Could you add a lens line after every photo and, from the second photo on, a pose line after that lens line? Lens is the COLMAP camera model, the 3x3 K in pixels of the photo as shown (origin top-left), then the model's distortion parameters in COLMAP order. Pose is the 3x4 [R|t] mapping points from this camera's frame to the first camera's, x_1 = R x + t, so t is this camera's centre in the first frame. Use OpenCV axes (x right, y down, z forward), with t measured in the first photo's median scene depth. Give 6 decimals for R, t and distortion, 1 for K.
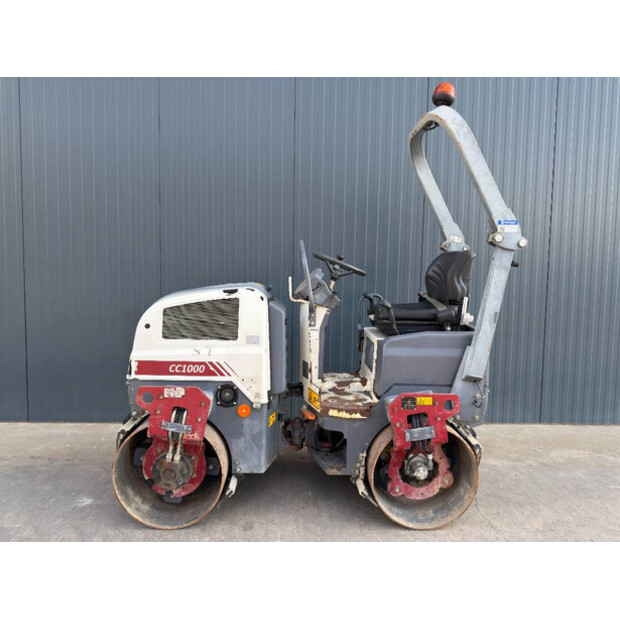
lens RADIAL K [[469.5, 0, 312.1], [0, 469.5, 307.0], [0, 0, 1]] dist [0.032269, -0.029073]
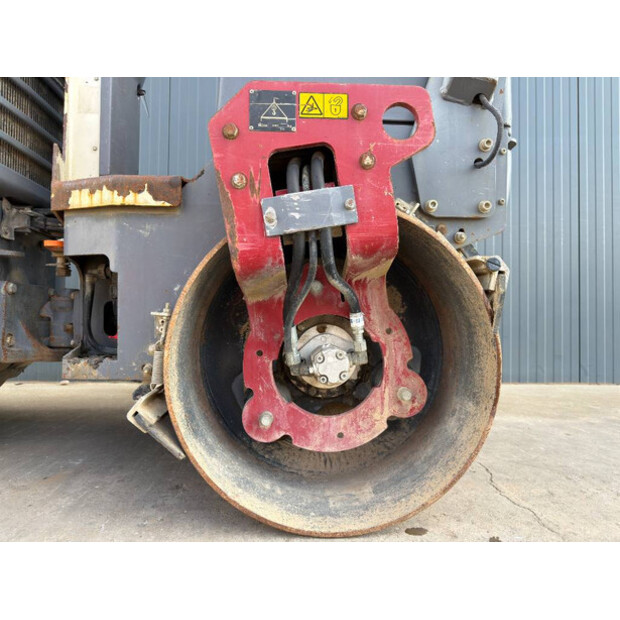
lens RADIAL K [[469.5, 0, 309.5], [0, 469.5, 309.9], [0, 0, 1]] dist [0.032269, -0.029073]
pose [[0.999852, -0.005603, 0.016238, 0.210932], [0.007035, 0.995964, -0.089478, 0.342507], [-0.015671, 0.089579, 0.995856, 0.658508]]
